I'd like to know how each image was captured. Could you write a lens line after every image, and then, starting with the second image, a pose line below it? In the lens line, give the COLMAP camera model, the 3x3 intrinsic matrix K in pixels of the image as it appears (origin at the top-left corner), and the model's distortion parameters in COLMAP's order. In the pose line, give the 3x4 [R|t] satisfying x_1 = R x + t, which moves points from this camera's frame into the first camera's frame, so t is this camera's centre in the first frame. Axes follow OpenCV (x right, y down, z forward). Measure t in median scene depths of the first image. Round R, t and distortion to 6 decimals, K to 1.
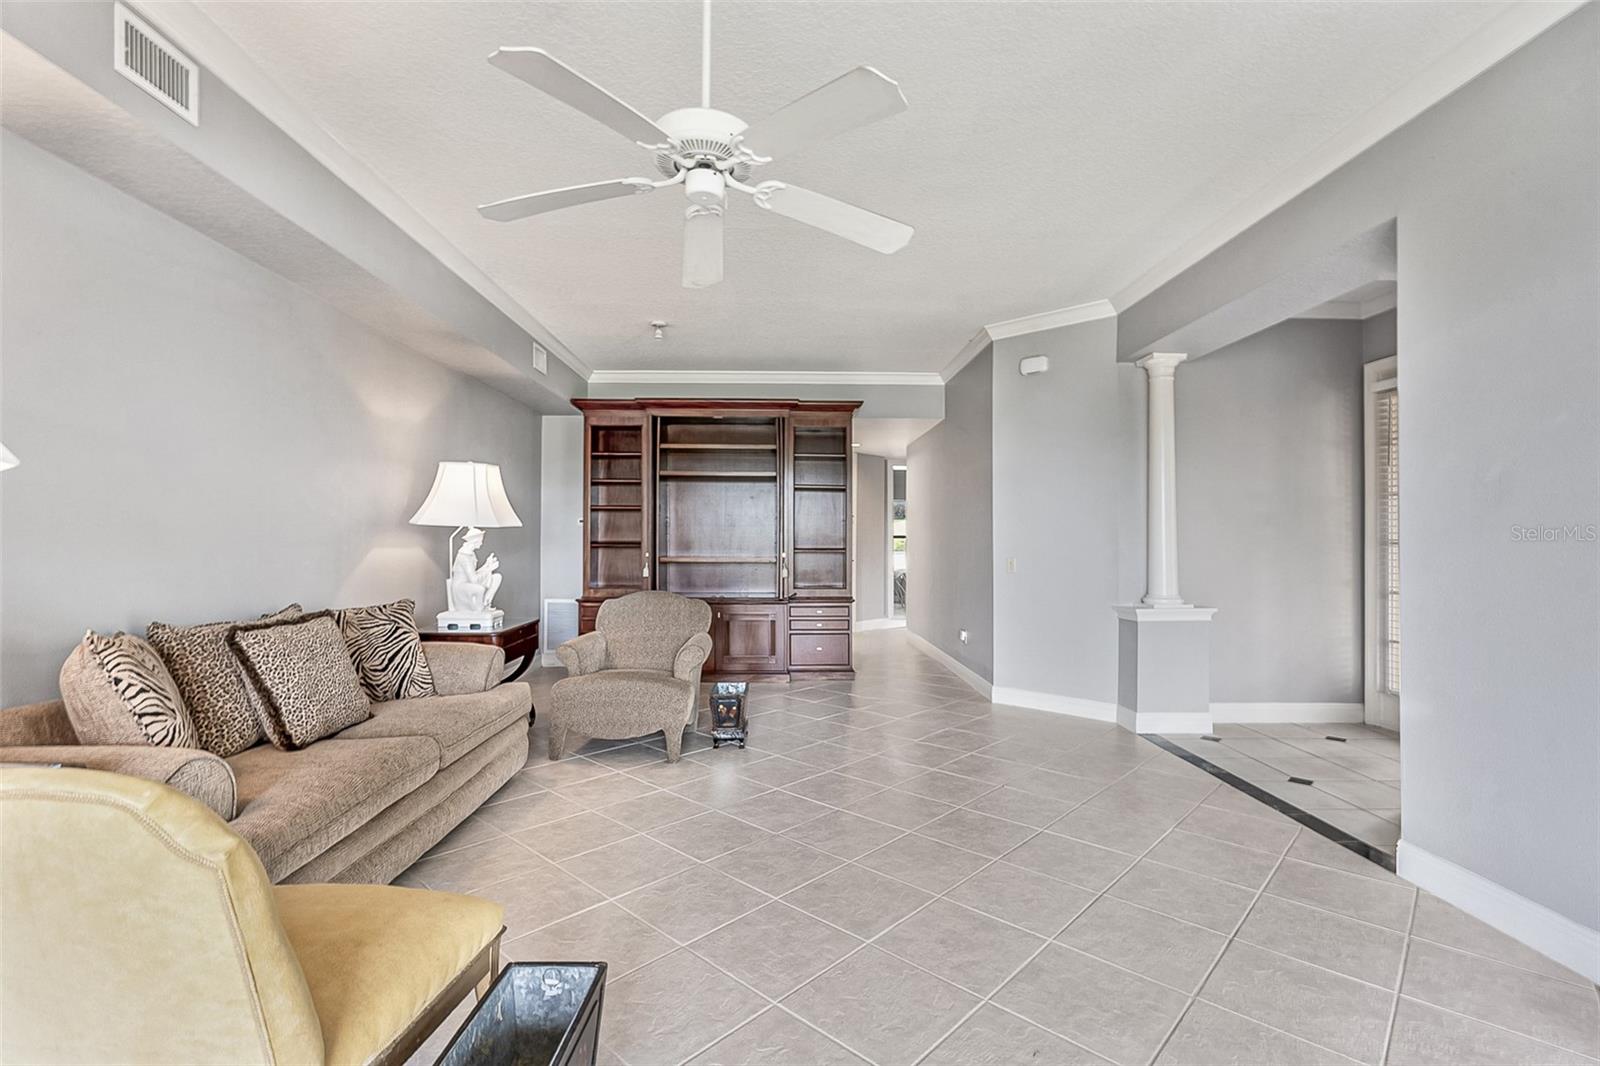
lens RADIAL K [[734.5, 0, 799.3], [0, 734.5, 515.3], [0, 0, 1]] dist [-0.002968, 0.000585]
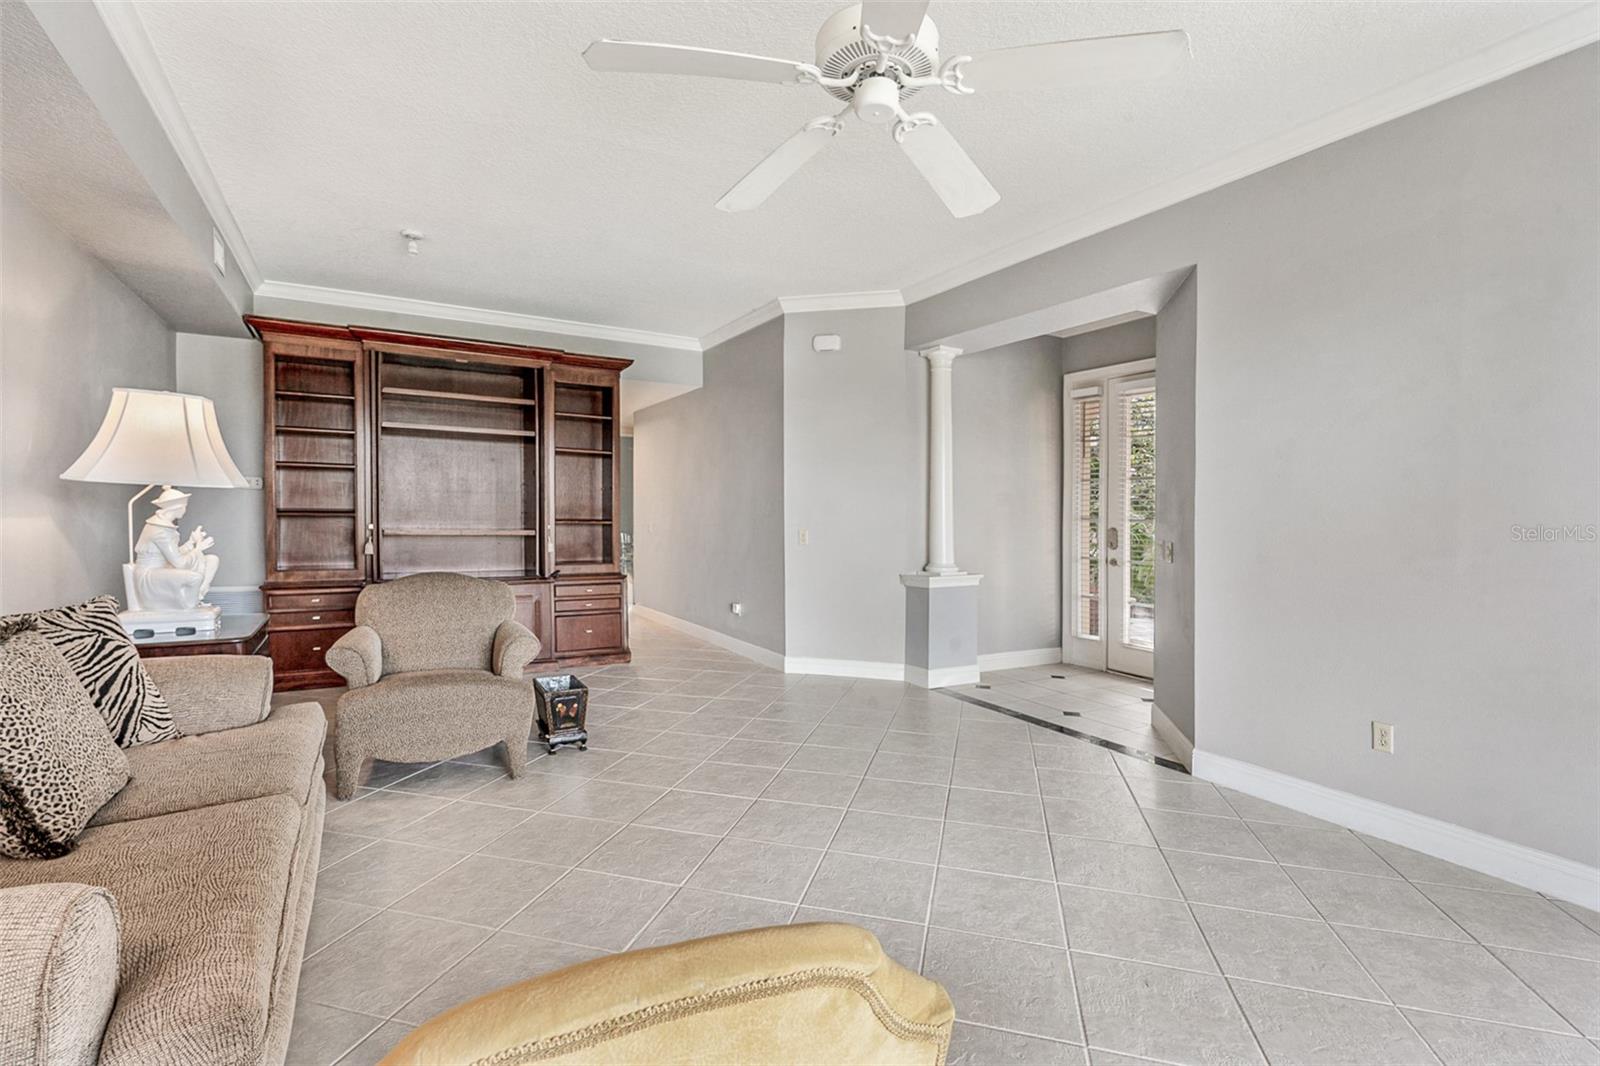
lens RADIAL K [[747.8, 0, 798.5], [0, 747.8, 518.1], [0, 0, 1]] dist [0.004874, 0.001150]
pose [[0.884590, 0.006878, 0.466319, -0.233669], [-0.027517, 0.998919, 0.037466, 0.002171], [-0.465557, -0.045974, 0.883823, 0.096421]]
